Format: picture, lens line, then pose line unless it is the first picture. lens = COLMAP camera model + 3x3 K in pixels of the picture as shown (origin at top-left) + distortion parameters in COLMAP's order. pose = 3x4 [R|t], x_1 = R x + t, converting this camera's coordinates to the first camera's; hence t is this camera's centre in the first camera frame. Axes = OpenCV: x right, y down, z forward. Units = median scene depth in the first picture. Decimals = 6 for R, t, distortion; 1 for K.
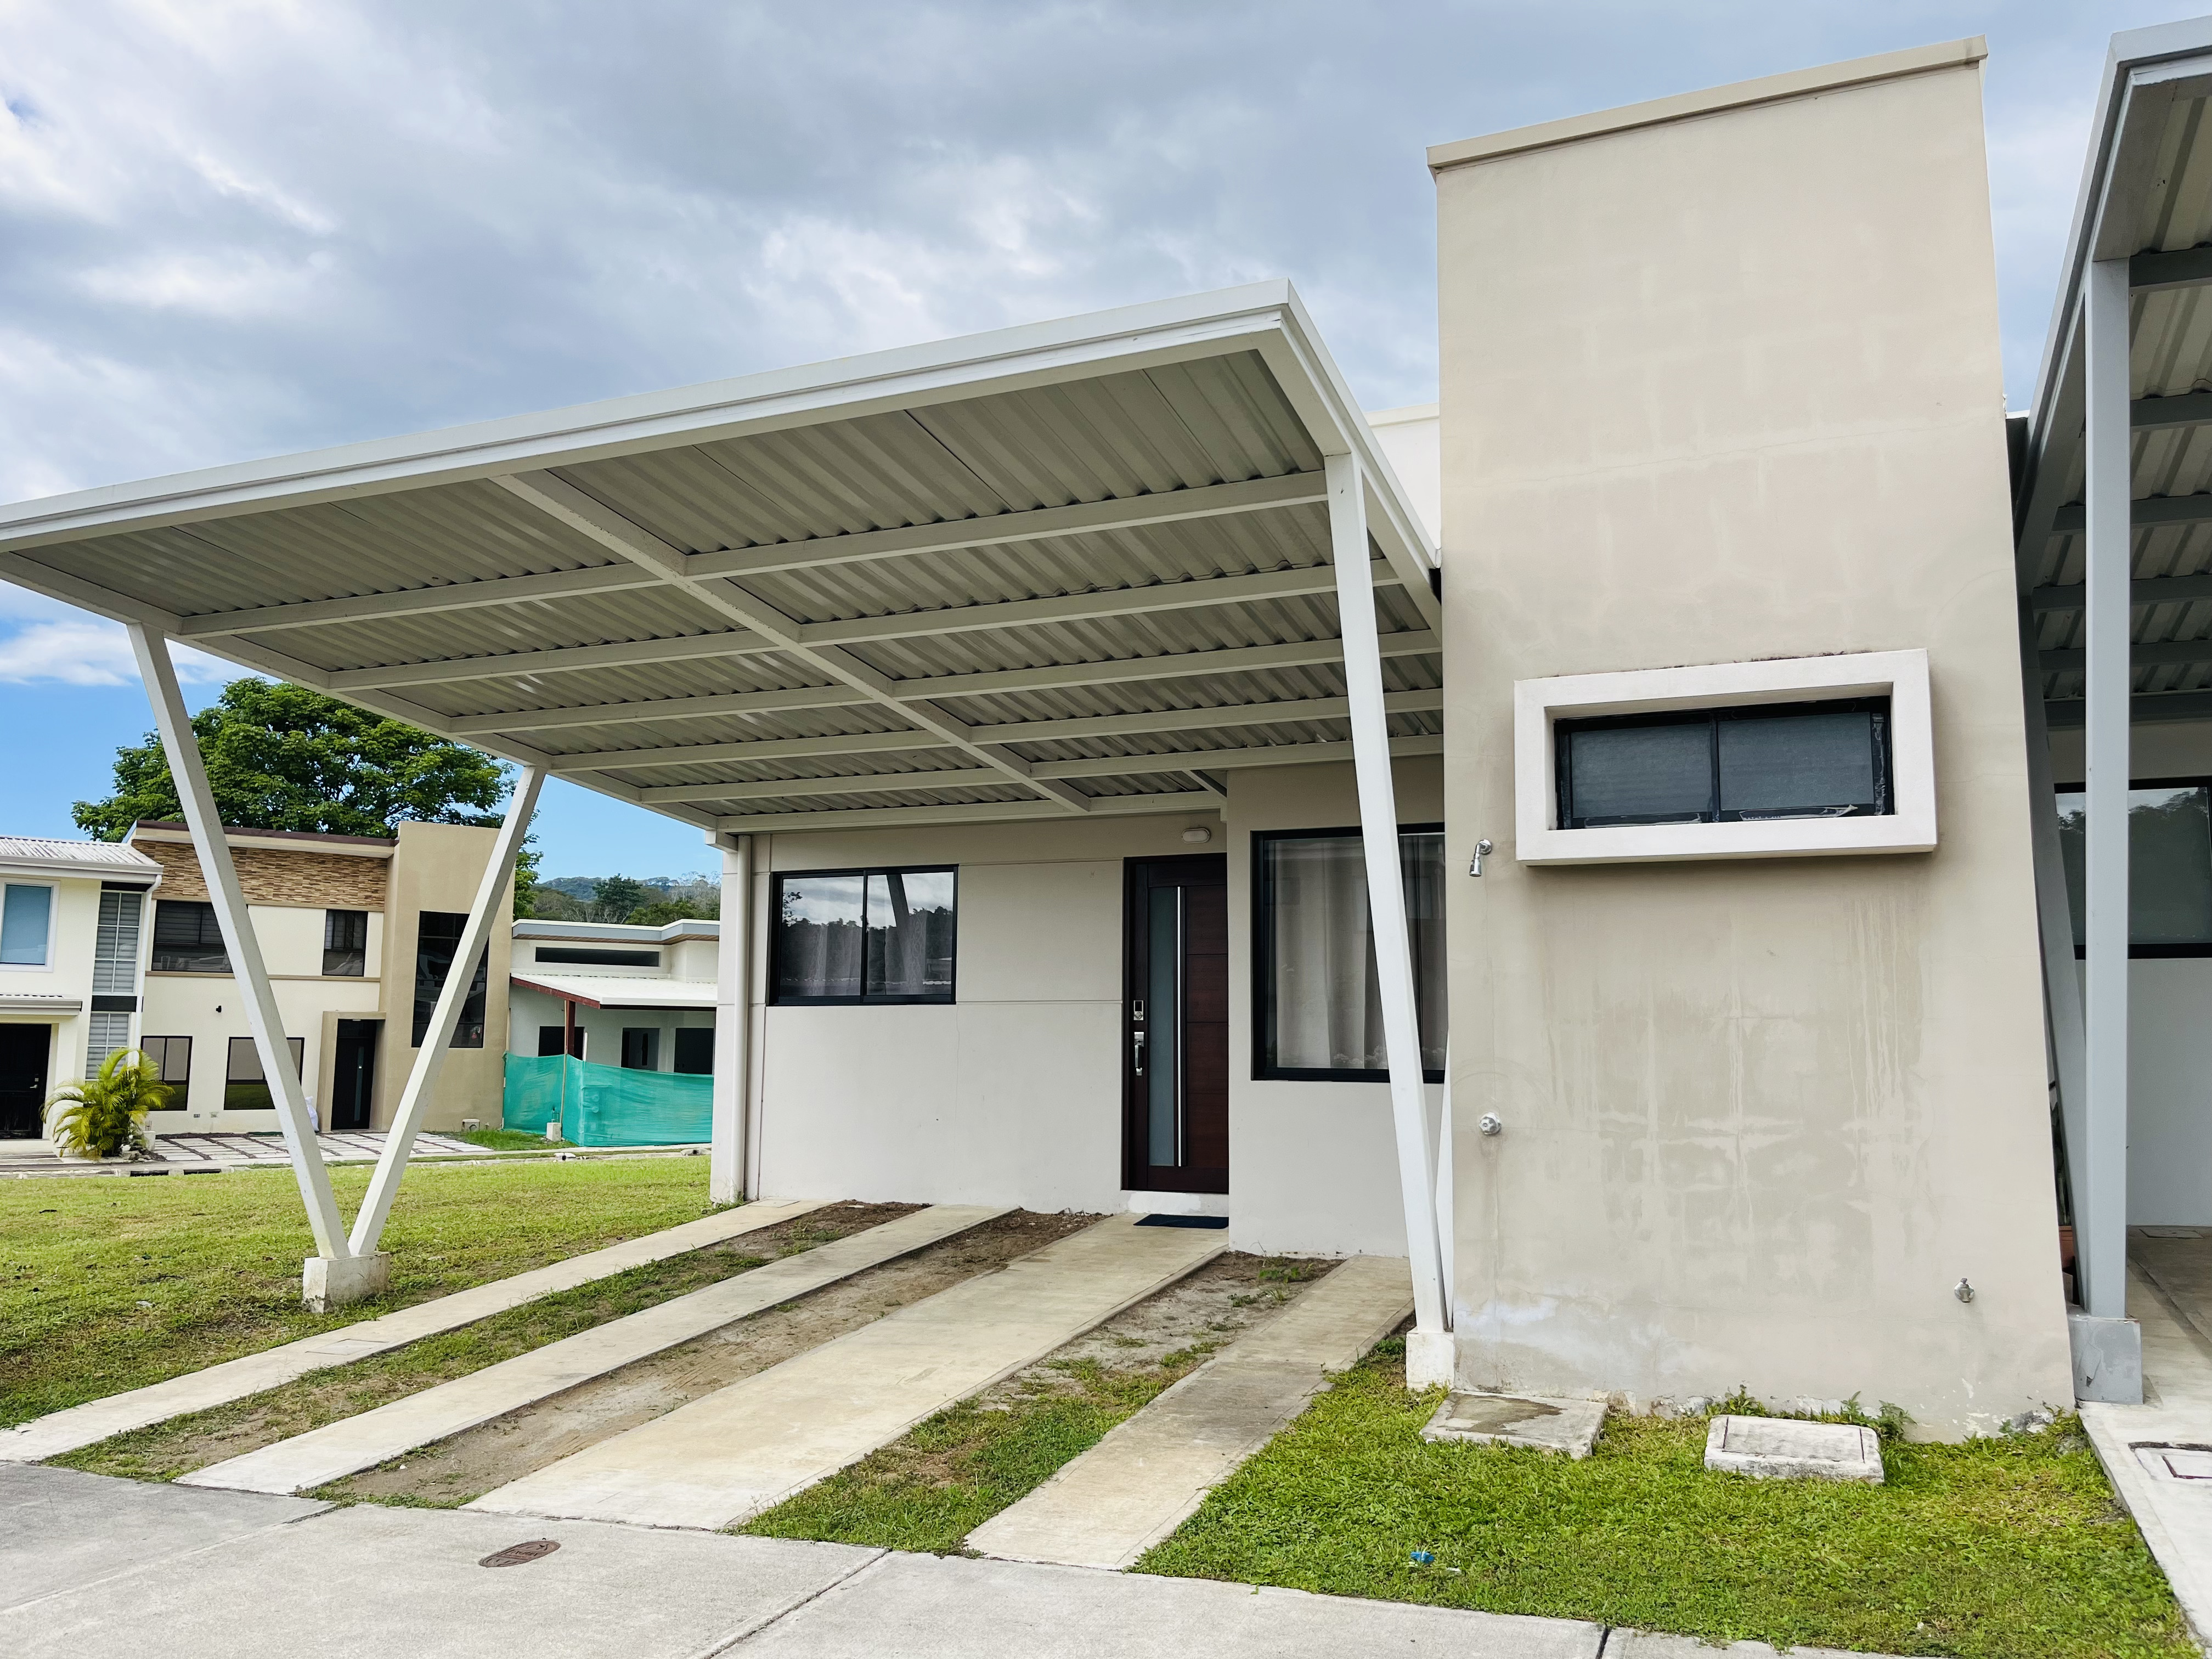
lens RADIAL K [[1635.8, 0, 1119.2], [0, 1635.8, 835.0], [0, 0, 1]] dist [0.039129, -0.050292]
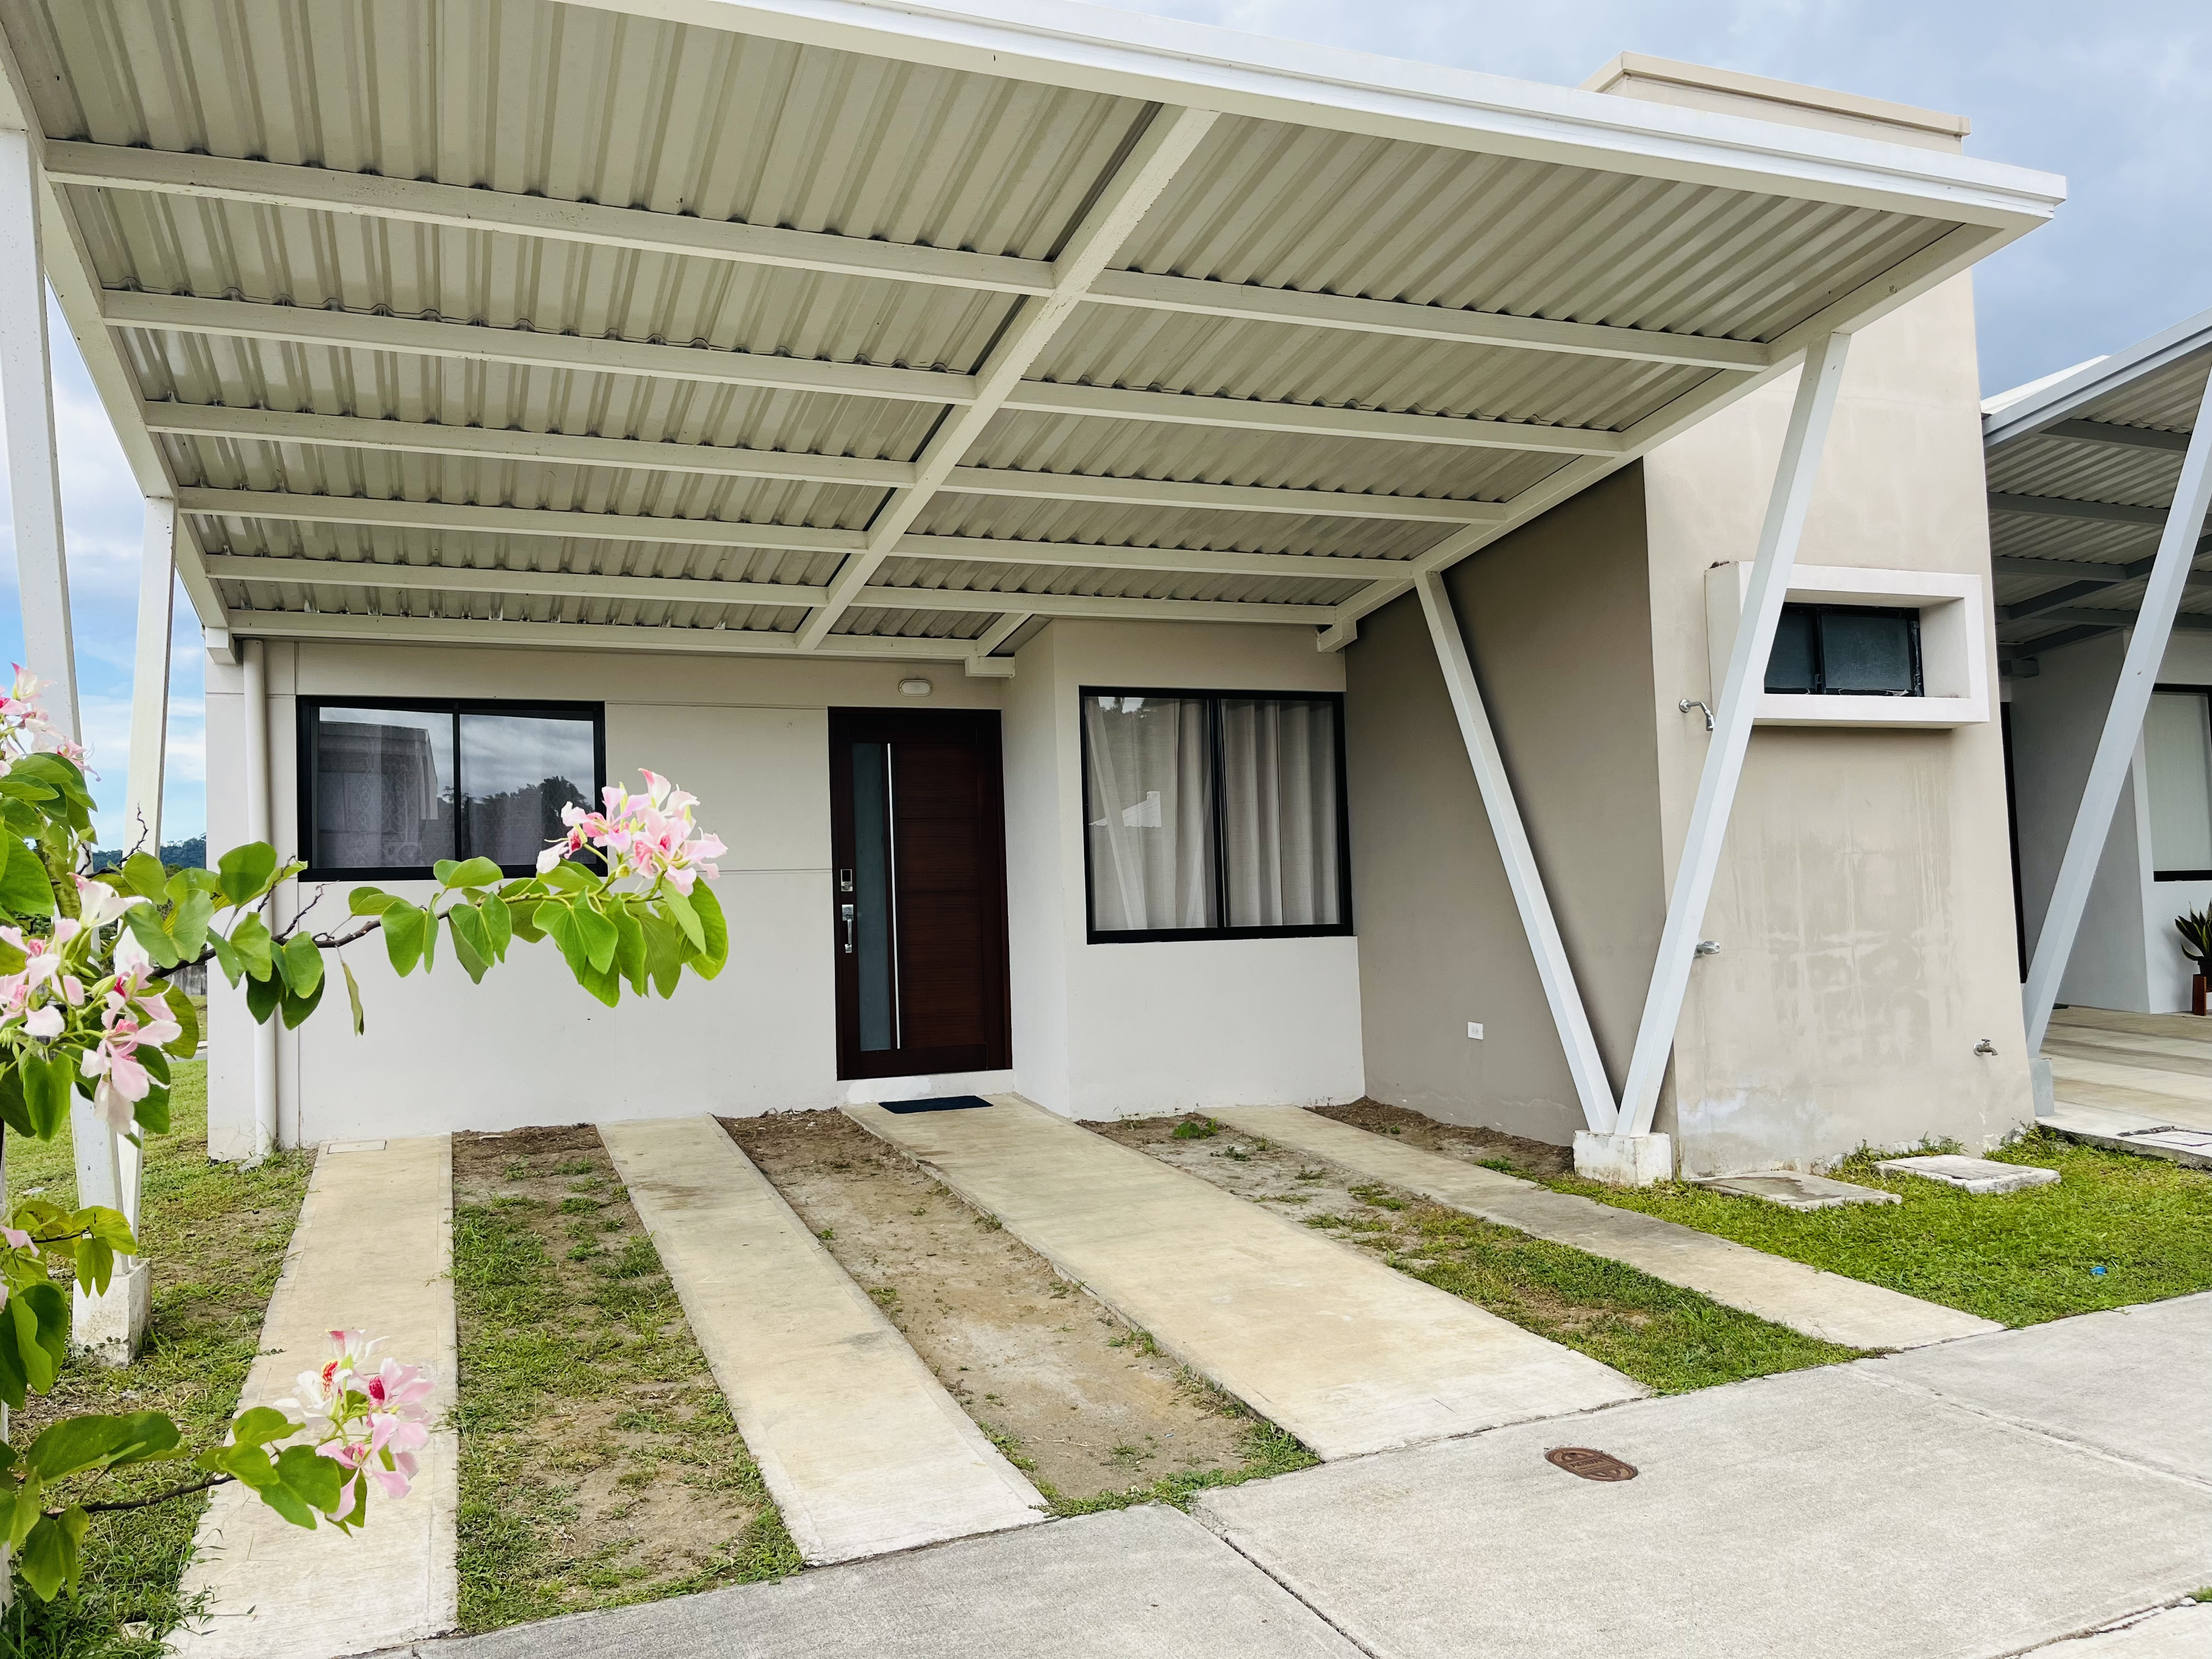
lens RADIAL K [[1635.8, 0, 1119.2], [0, 1635.8, 835.0], [0, 0, 1]] dist [0.039129, -0.050292]
pose [[0.737236, 0.012314, 0.675523, -0.881101], [-0.049533, 0.998128, 0.035864, 0.079662], [-0.673817, -0.059901, 0.736466, 0.450884]]
